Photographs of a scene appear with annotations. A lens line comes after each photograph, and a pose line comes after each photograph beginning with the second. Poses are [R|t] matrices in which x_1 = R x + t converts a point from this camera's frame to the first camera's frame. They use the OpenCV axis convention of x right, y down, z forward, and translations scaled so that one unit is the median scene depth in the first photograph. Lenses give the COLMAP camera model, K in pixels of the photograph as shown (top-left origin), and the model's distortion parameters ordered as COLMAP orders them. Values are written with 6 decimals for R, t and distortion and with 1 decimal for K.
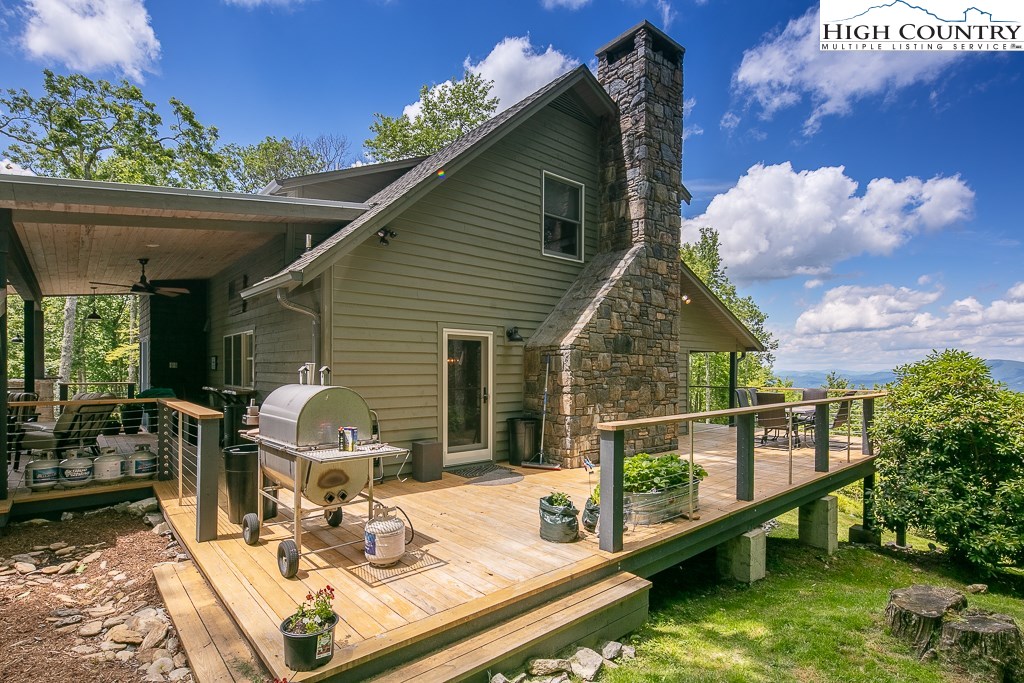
lens RADIAL K [[504.5, 0, 512.0], [0, 504.5, 373.0], [0, 0, 1]] dist [0.003034, 0.000374]
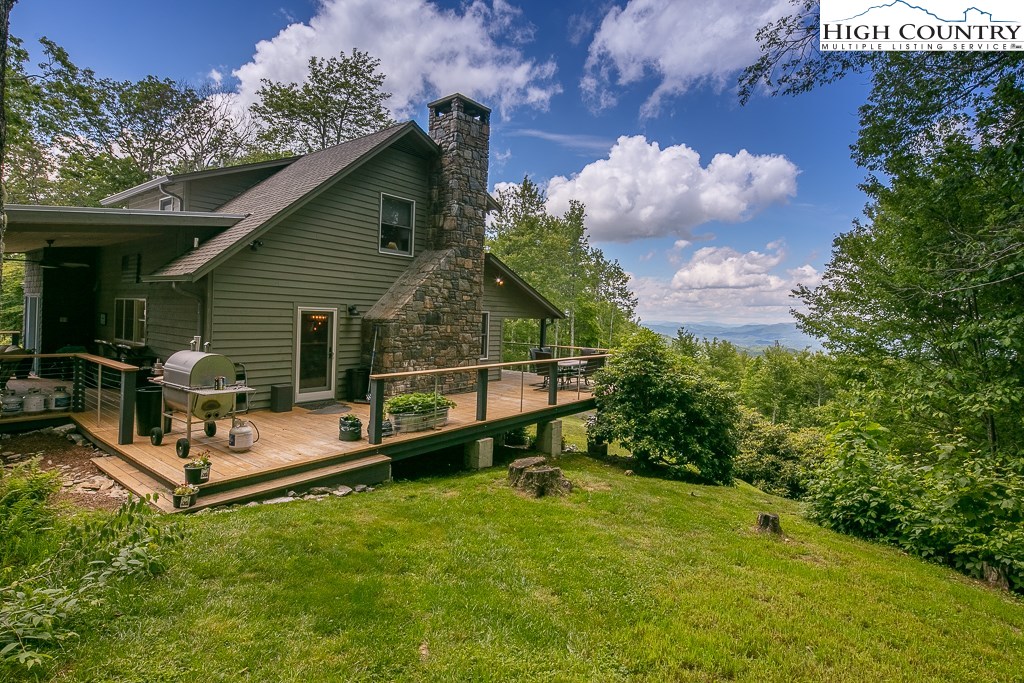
lens RADIAL K [[499.2, 0, 512.5], [0, 499.2, 320.6], [0, 0, 1]] dist [0.001404, -0.001875]
pose [[0.979888, 0.028257, 0.197539, 0.164579], [-0.029316, 0.999567, 0.002443, -0.062500], [-0.197384, -0.008185, 0.980292, -0.463247]]
